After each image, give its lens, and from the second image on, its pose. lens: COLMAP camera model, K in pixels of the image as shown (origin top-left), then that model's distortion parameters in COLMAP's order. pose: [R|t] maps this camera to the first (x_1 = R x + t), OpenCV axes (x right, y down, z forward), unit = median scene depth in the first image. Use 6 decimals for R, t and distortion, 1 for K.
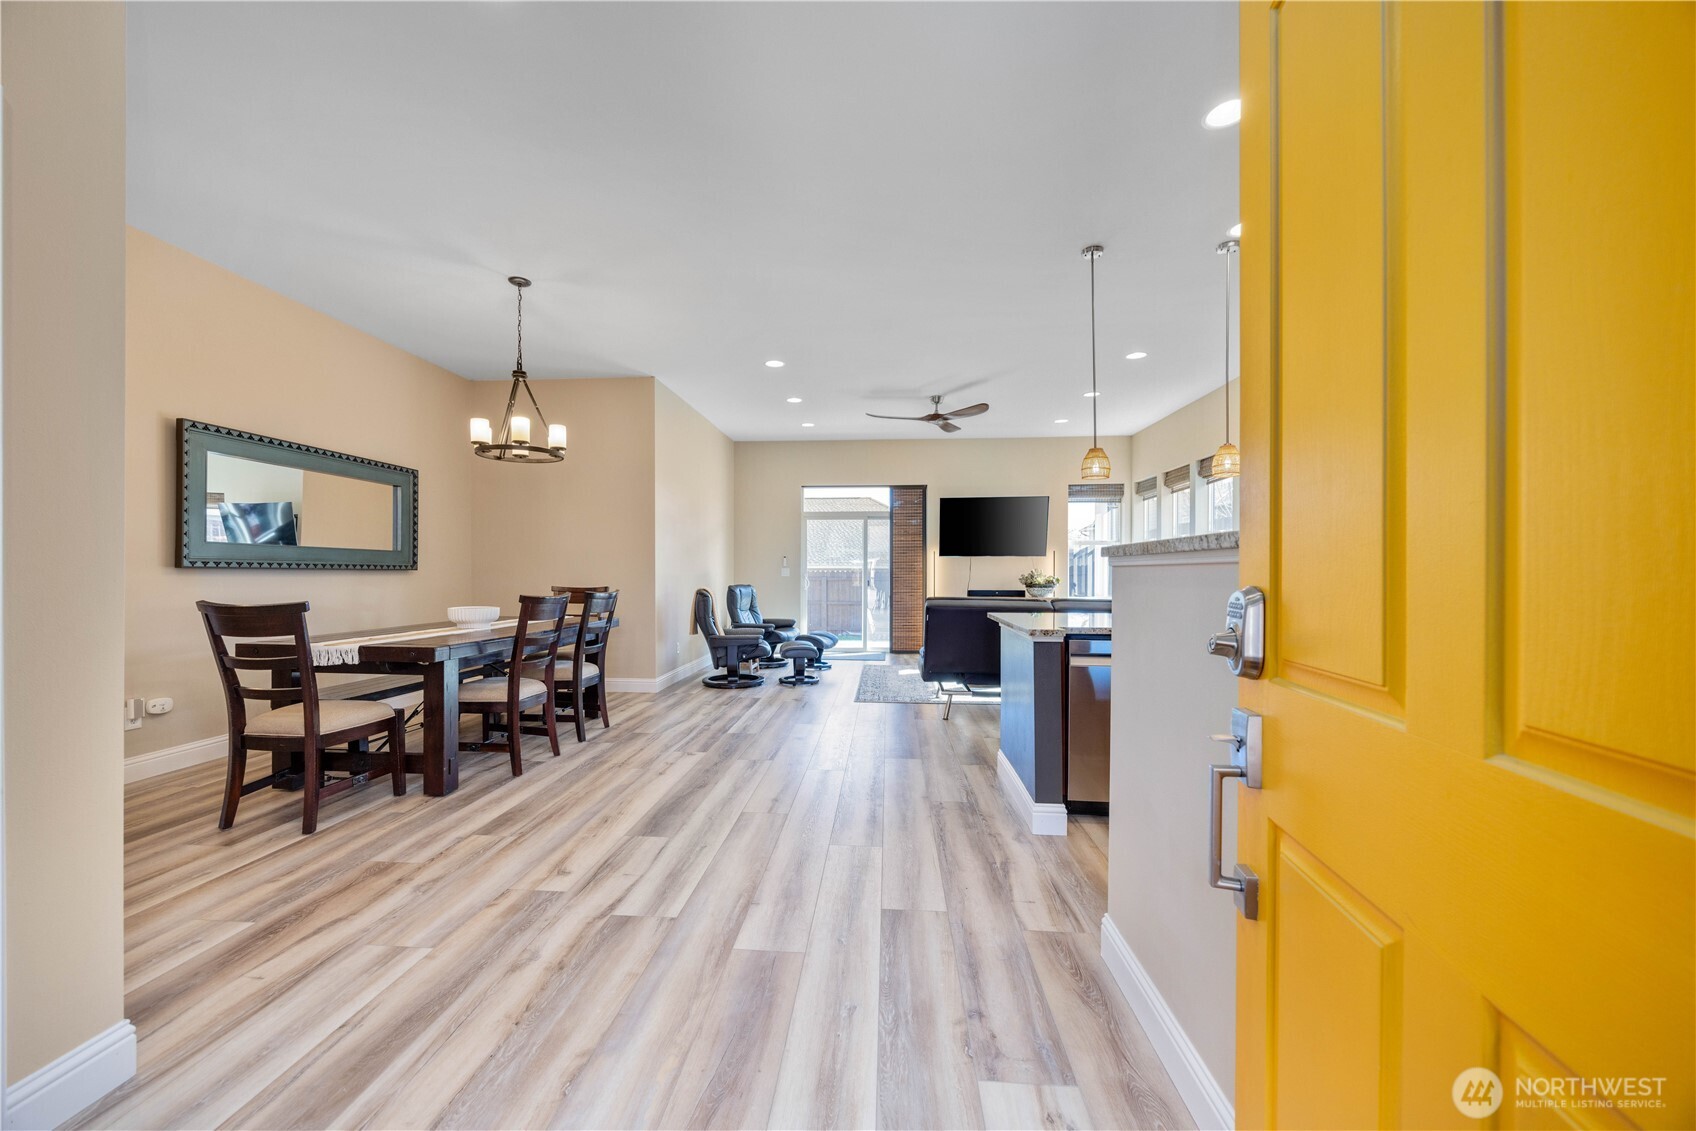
lens RADIAL K [[655.3, 0, 844.0], [0, 655.3, 567.3], [0, 0, 1]] dist [0.000244, 0.000345]
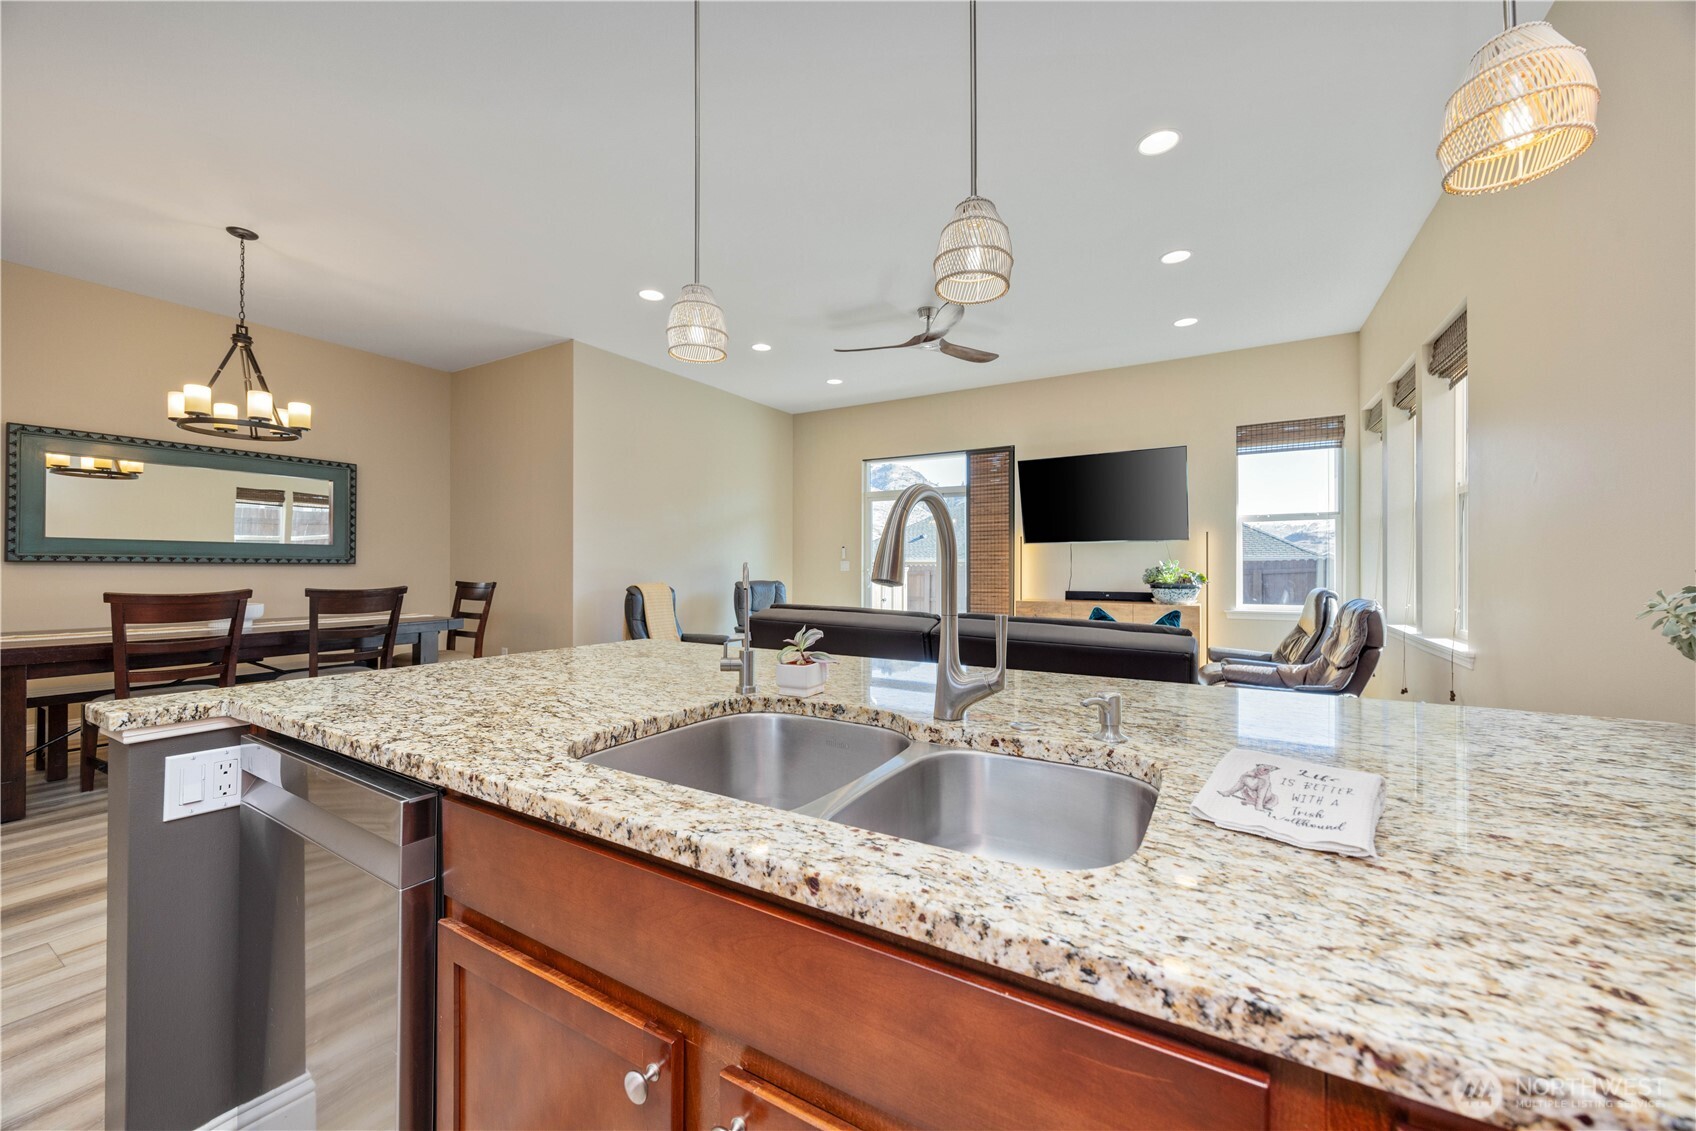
lens RADIAL K [[642.8, 0, 841.5], [0, 642.8, 562.0], [0, 0, 1]] dist [-0.001662, 0.000167]
pose [[0.894054, -0.004327, -0.447939, 0.360471], [0.004472, 0.999990, -0.000733, 0.004346], [0.447937, -0.001348, 0.894064, 0.359510]]
